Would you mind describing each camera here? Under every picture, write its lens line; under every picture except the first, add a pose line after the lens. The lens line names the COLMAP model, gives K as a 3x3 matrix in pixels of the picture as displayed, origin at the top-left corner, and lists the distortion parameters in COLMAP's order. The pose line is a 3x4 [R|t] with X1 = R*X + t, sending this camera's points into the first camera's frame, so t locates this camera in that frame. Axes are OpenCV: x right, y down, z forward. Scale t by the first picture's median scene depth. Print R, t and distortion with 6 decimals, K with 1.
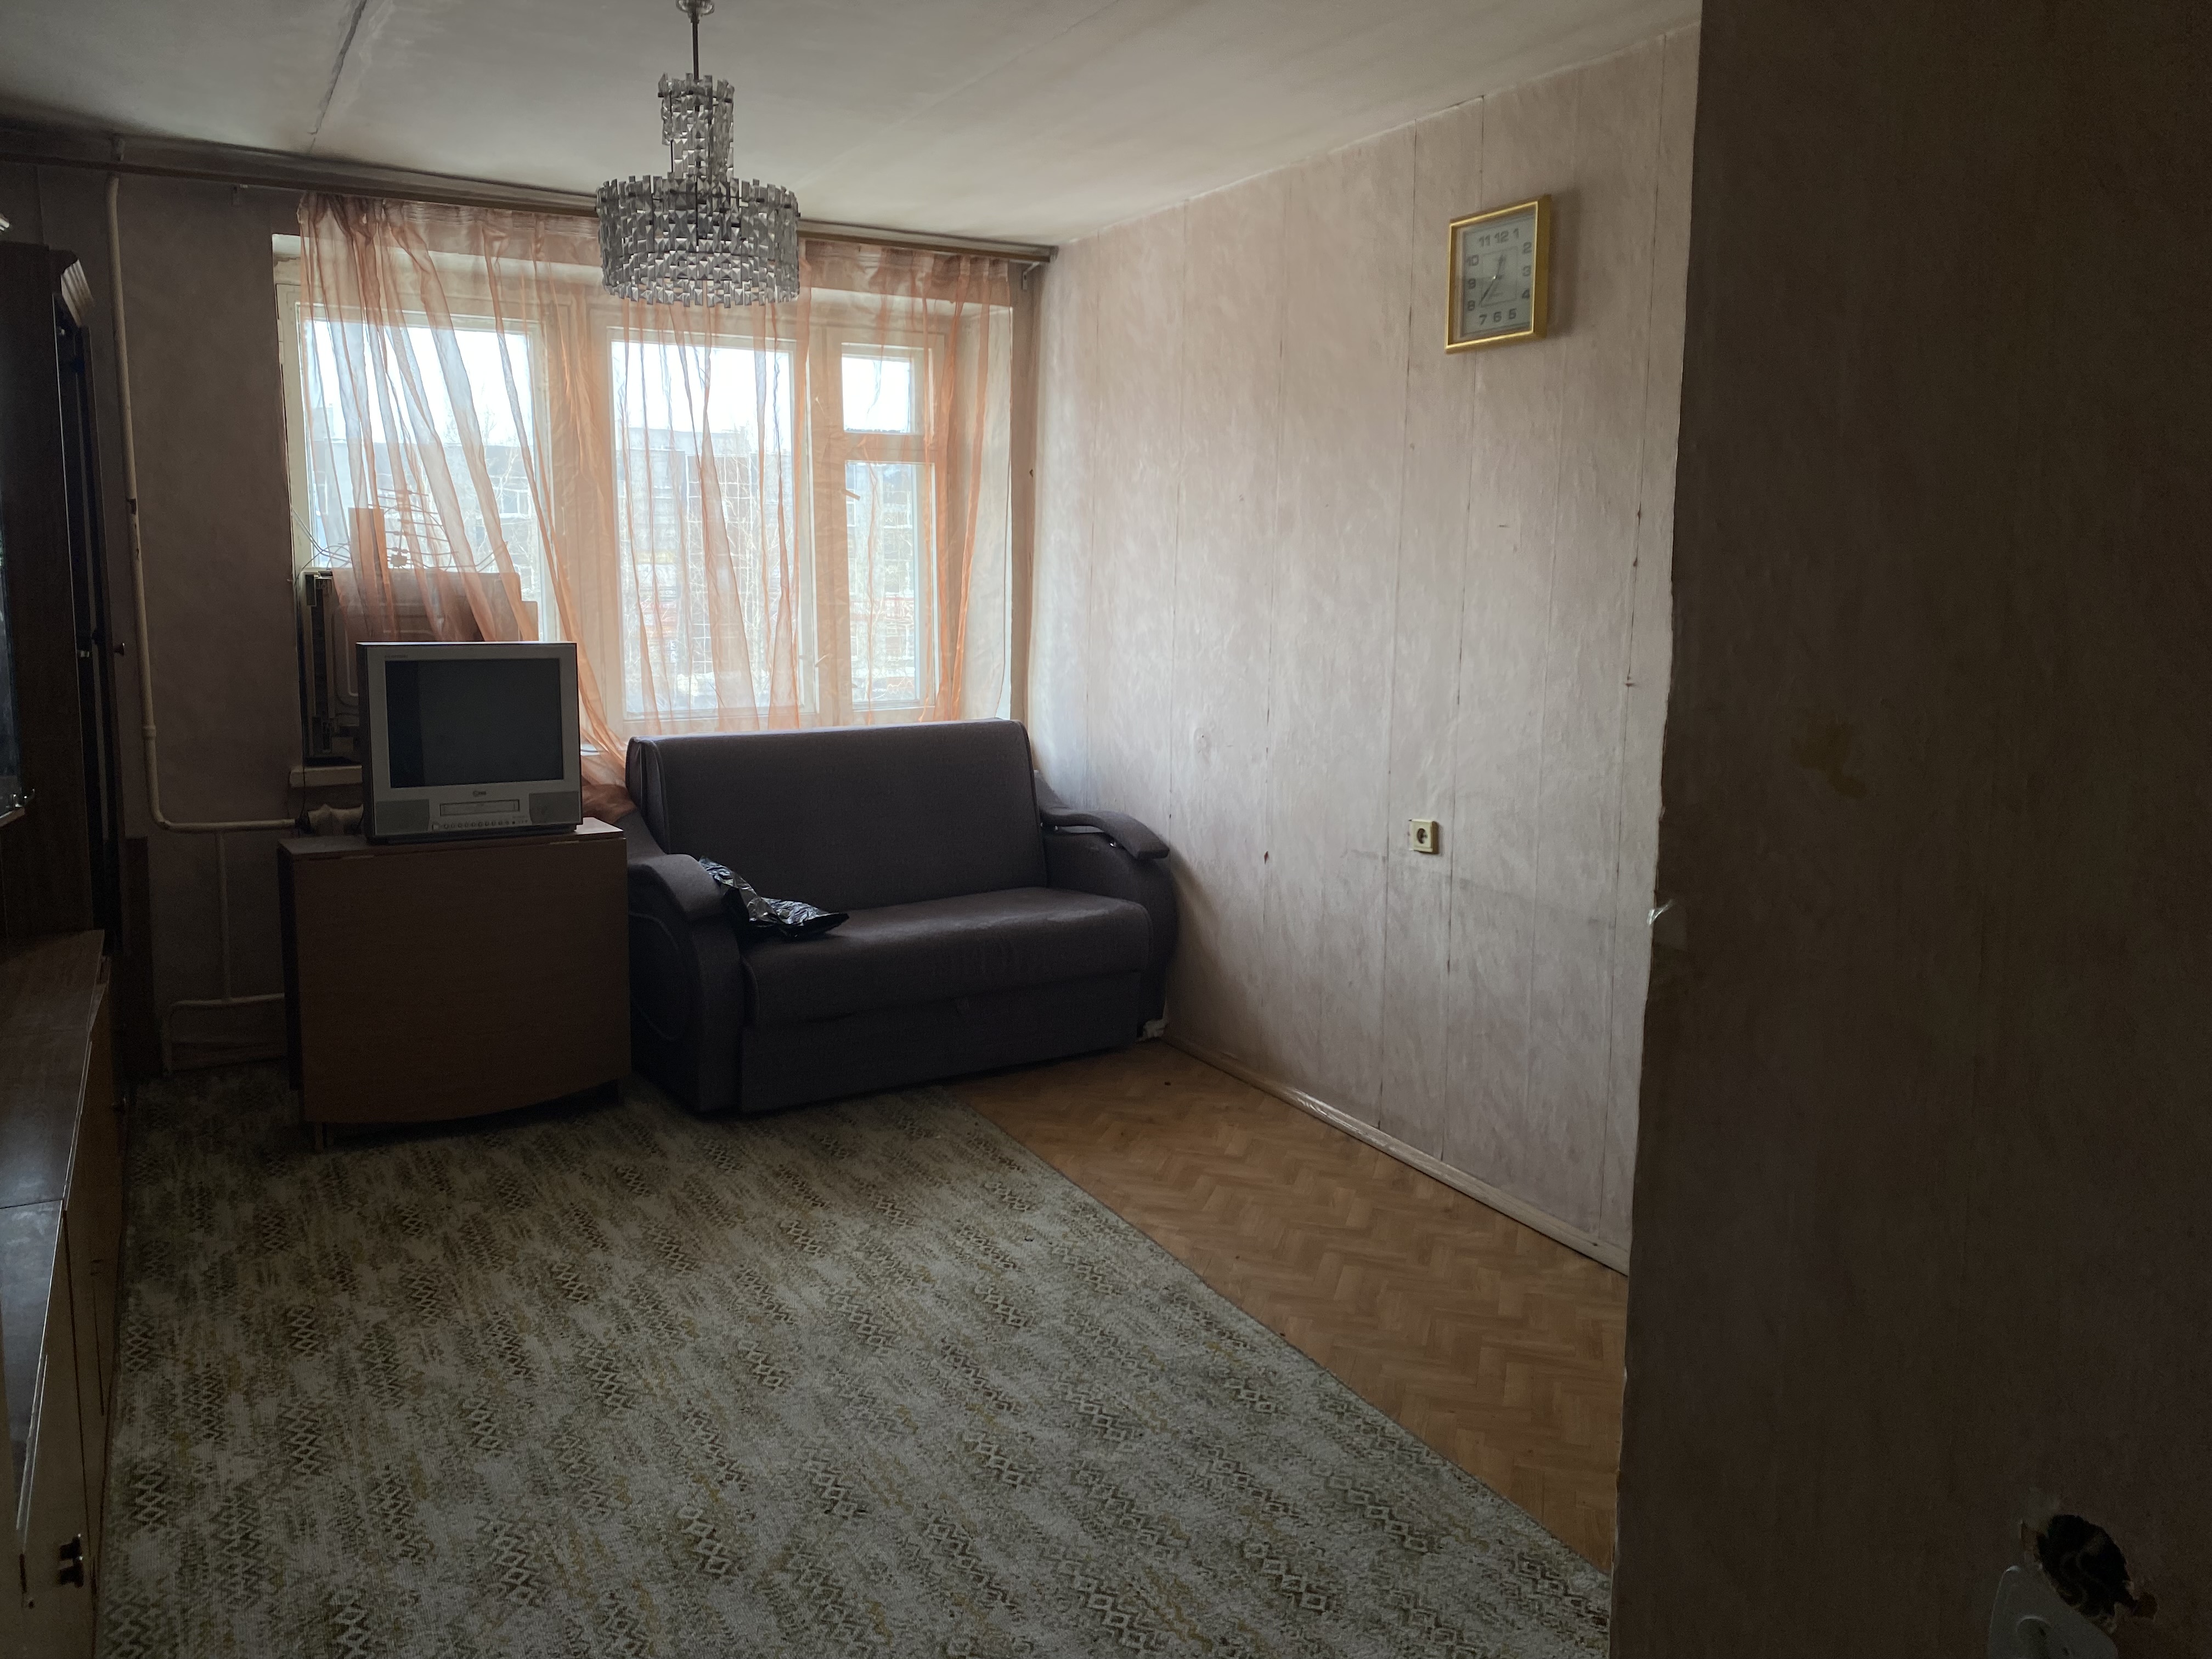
lens RADIAL K [[1683.1, 0, 1089.2], [0, 1683.1, 836.5], [0, 0, 1]] dist [0.044648, -0.022994]
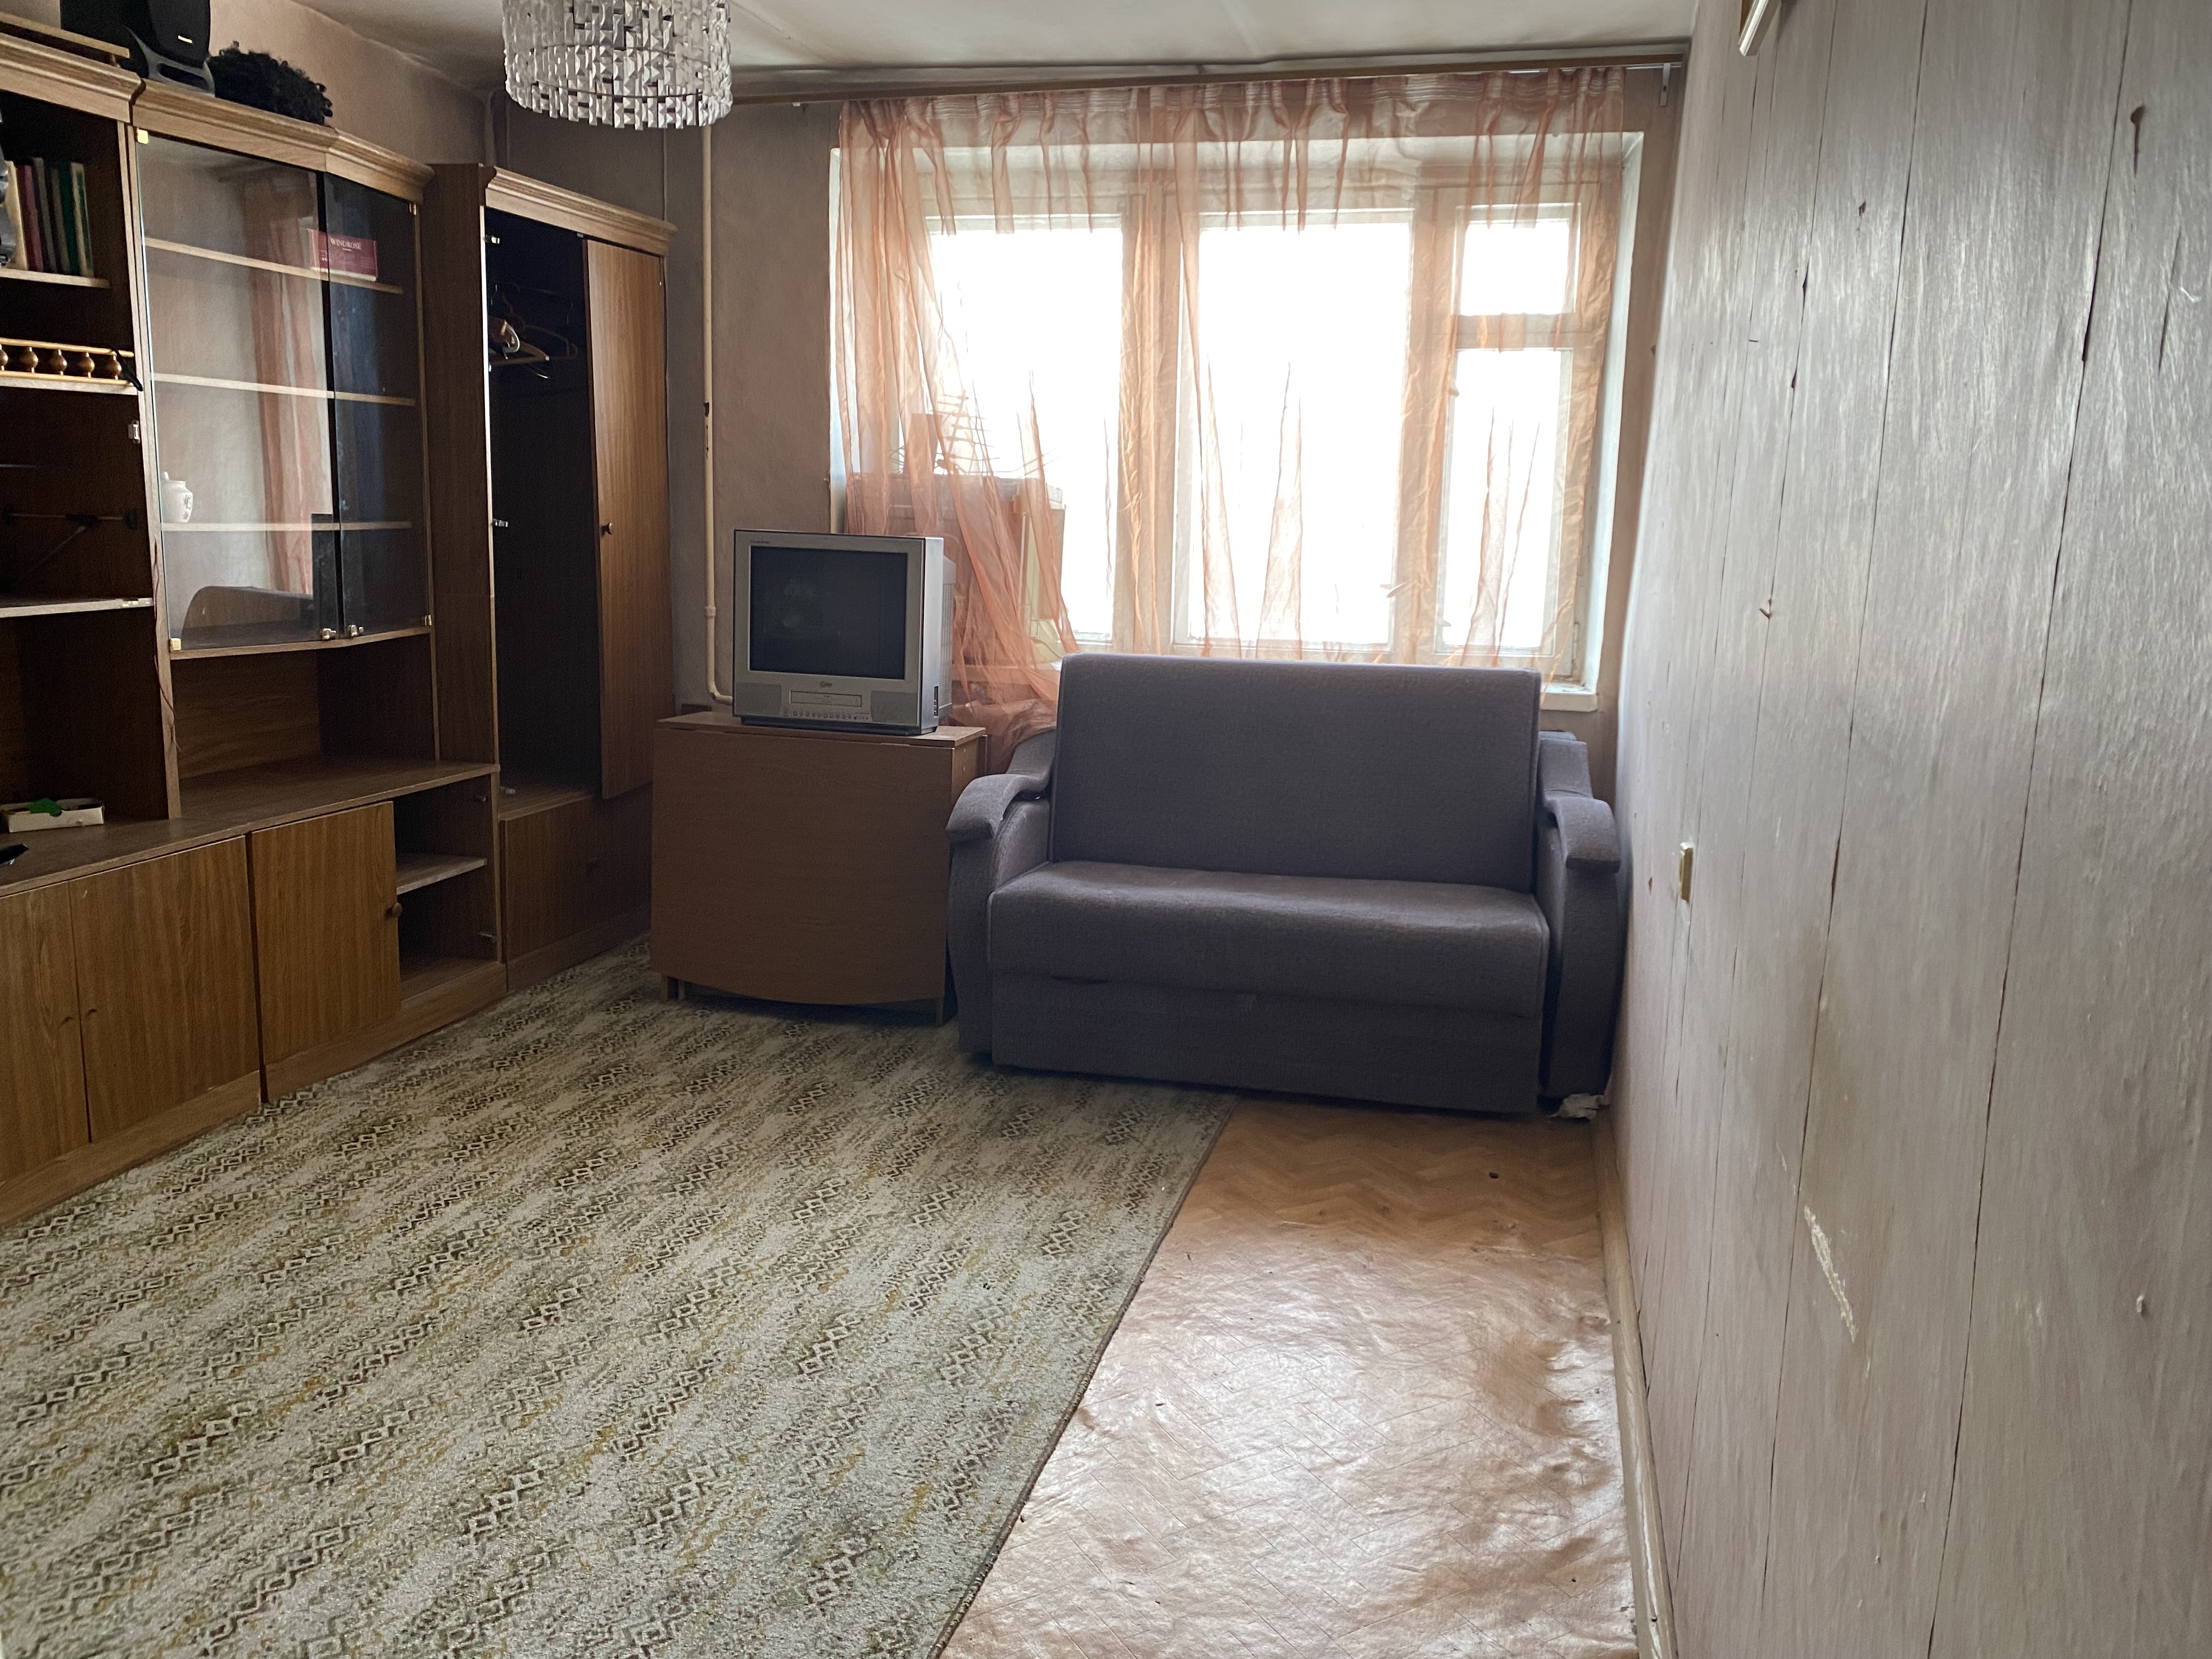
lens RADIAL K [[1683.1, 0, 1085.8], [0, 1683.1, 811.8], [0, 0, 1]] dist [0.044648, -0.022994]
pose [[0.724447, 0.134987, -0.675984, 0.481750], [-0.133980, 0.989511, 0.054010, -0.028303], [0.676185, 0.051441, 0.734934, 0.420653]]
